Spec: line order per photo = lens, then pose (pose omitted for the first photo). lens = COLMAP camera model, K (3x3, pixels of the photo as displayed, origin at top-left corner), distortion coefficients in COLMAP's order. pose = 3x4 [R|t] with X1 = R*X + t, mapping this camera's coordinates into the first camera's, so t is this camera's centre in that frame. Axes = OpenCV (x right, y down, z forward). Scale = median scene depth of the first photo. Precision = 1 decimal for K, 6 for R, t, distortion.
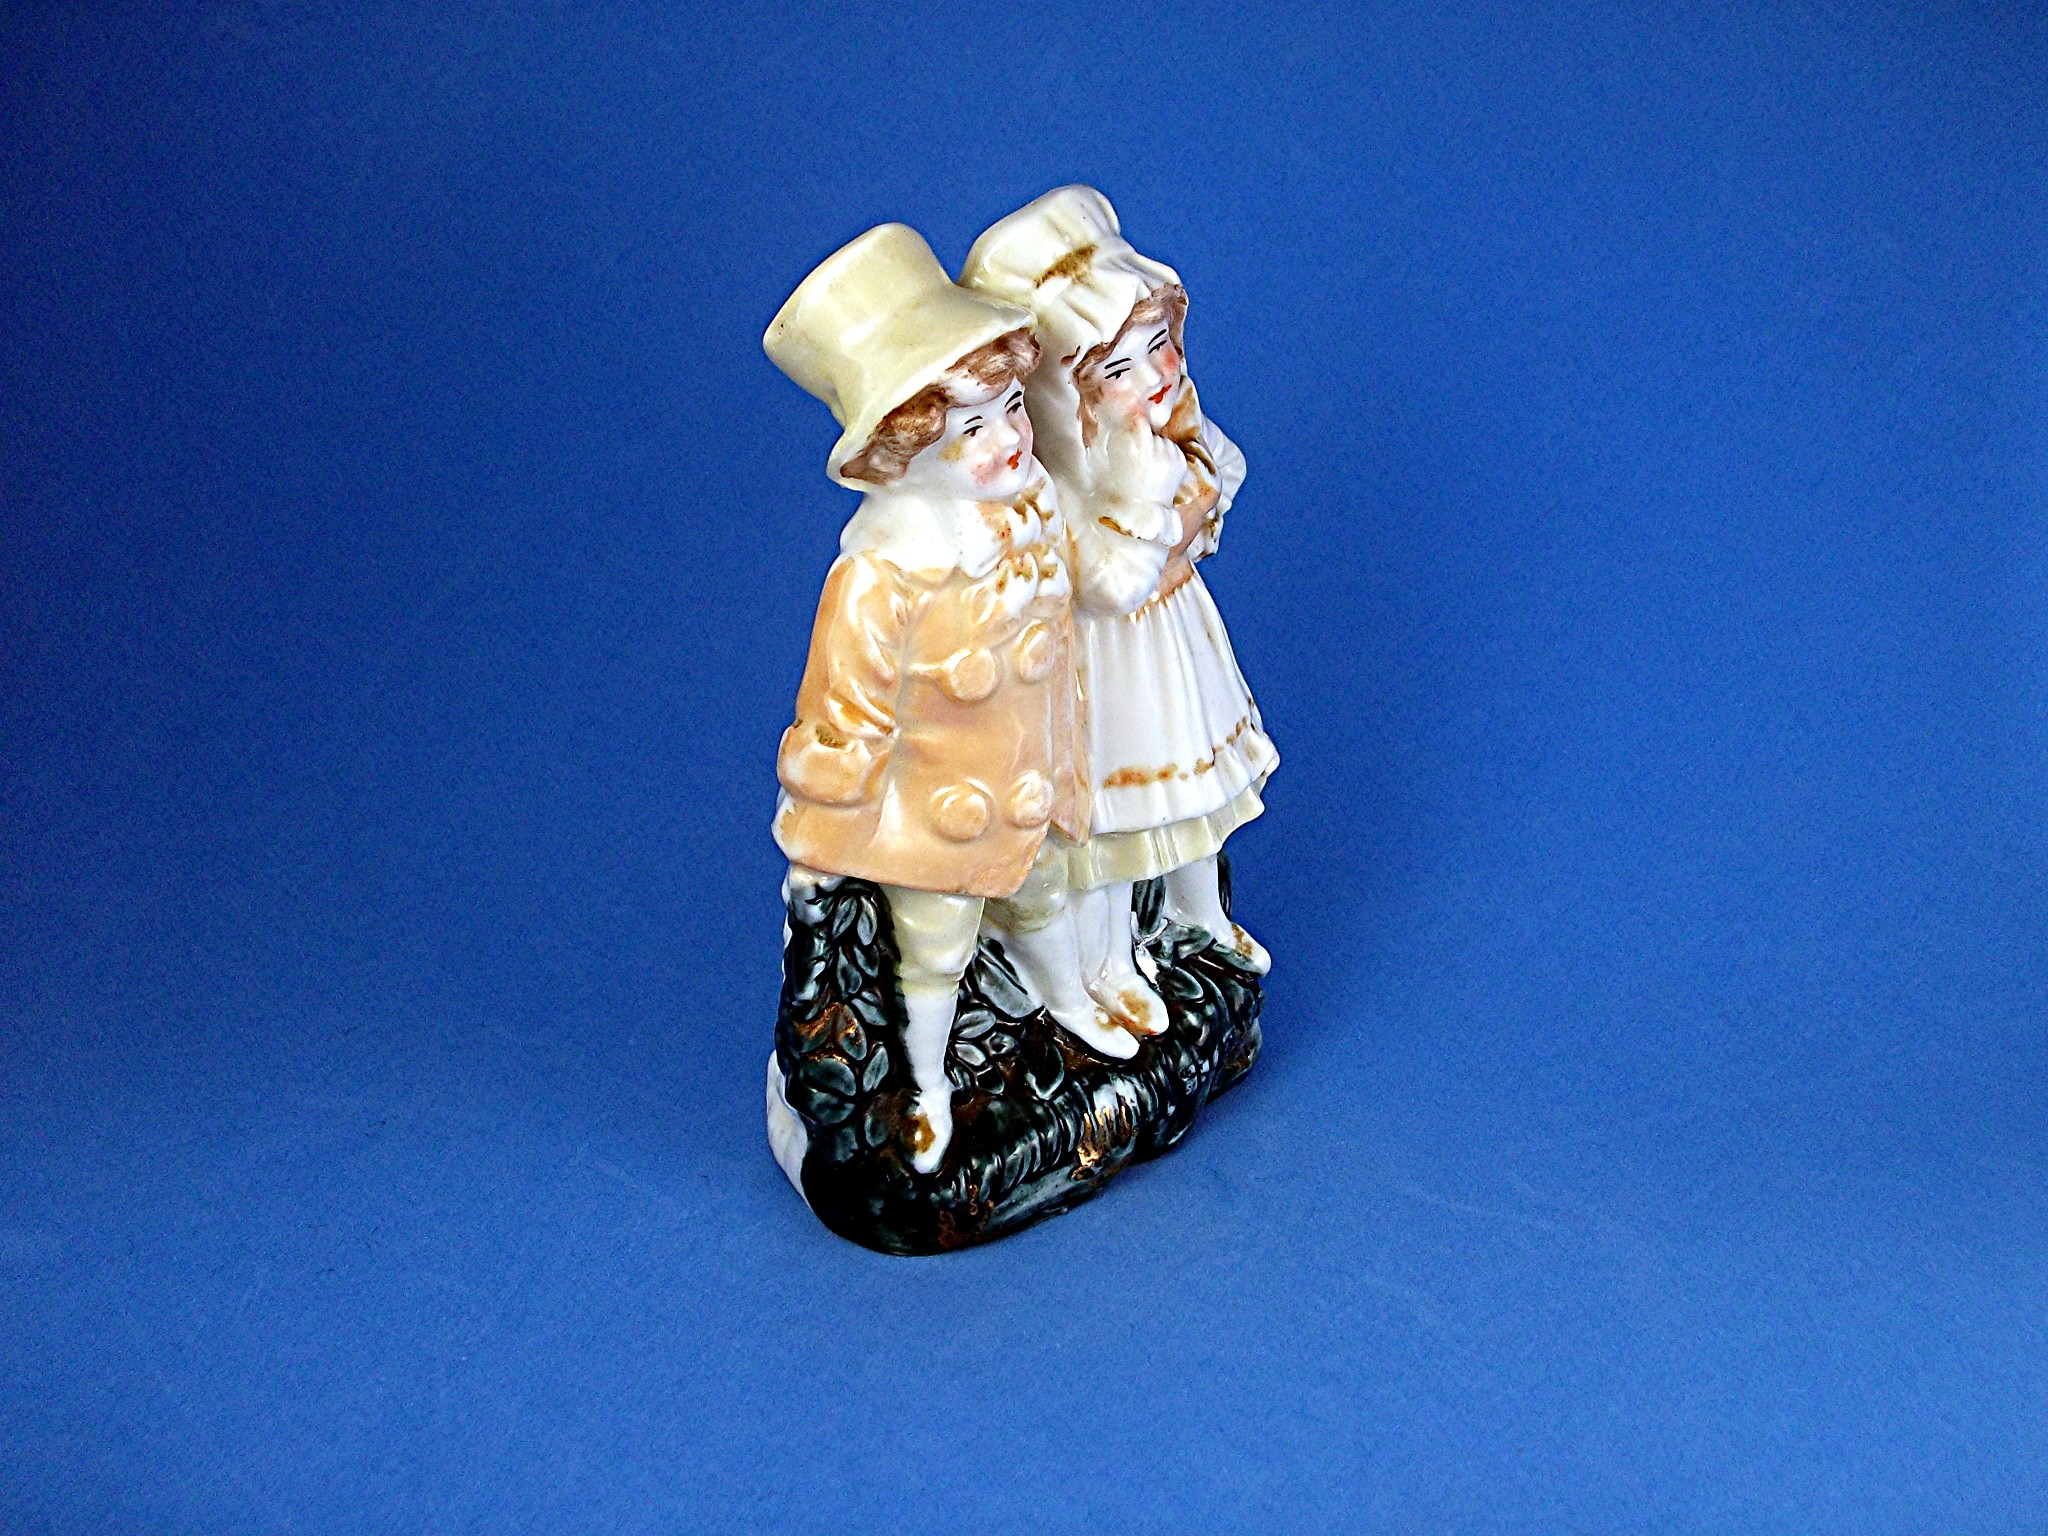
lens RADIAL K [[2511.4, 0, 1024.0], [0, 2511.4, 768.0], [0, 0, 1]] dist [-0.029868, -0.011764]
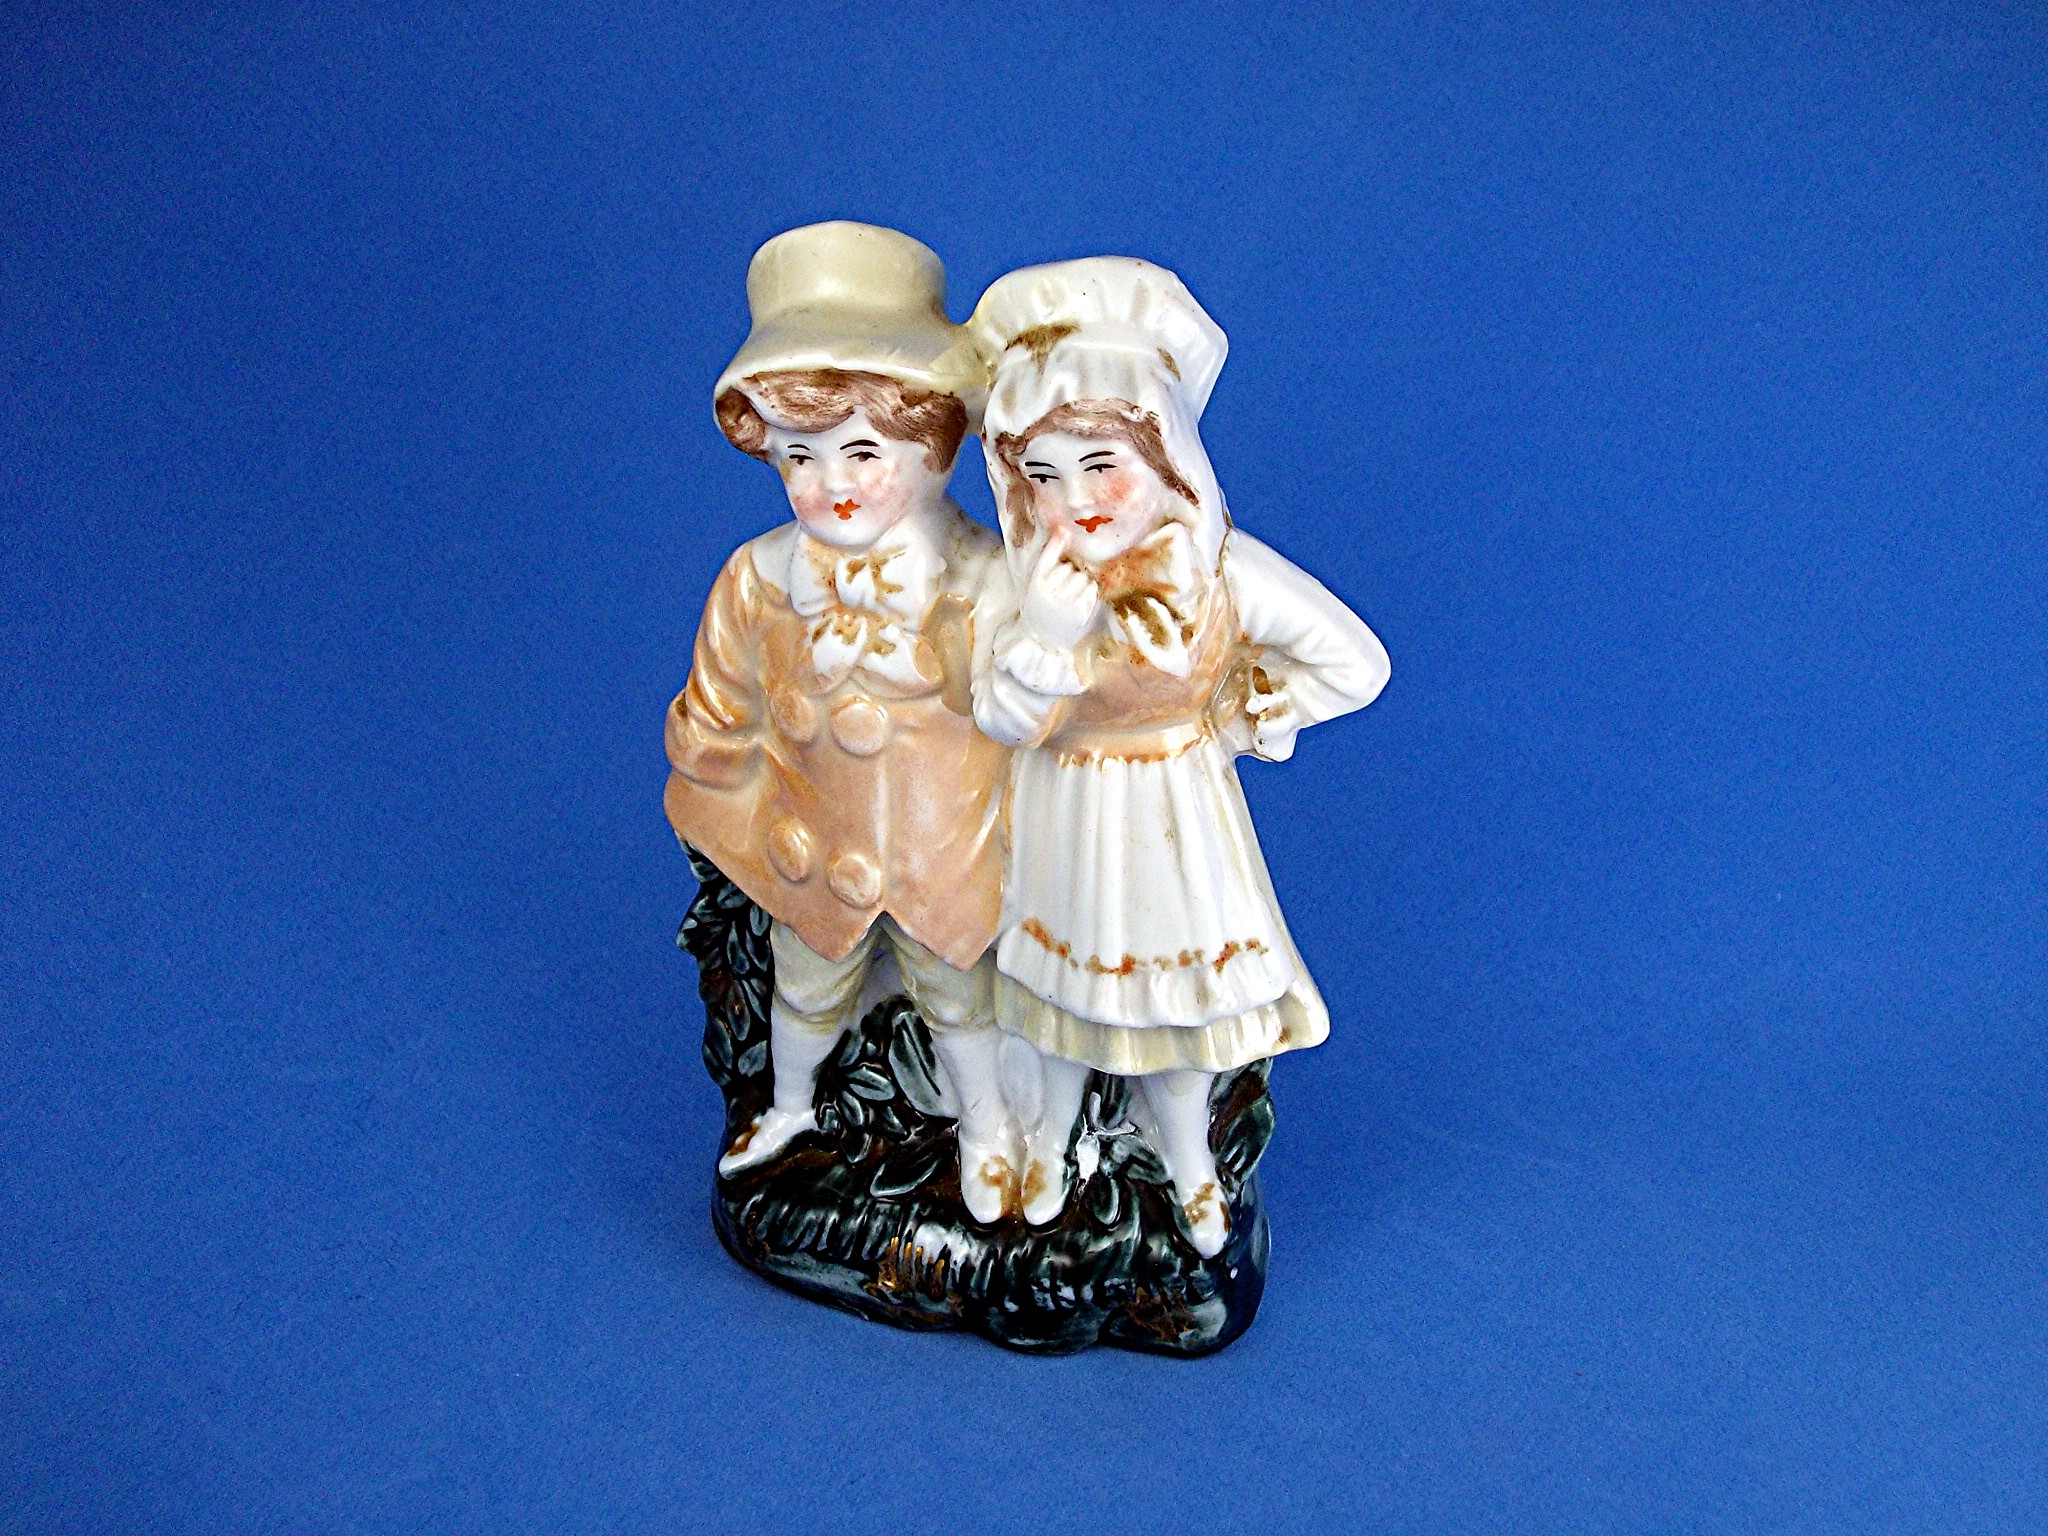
lens RADIAL K [[2511.4, 0, 1024.0], [0, 2511.4, 768.0], [0, 0, 1]] dist [-0.029868, -0.011764]
pose [[0.515151, 0.437404, -0.737087, 0.650325], [-0.408521, 0.881315, 0.237476, -0.248698], [0.753479, 0.178780, 0.632699, 0.436015]]
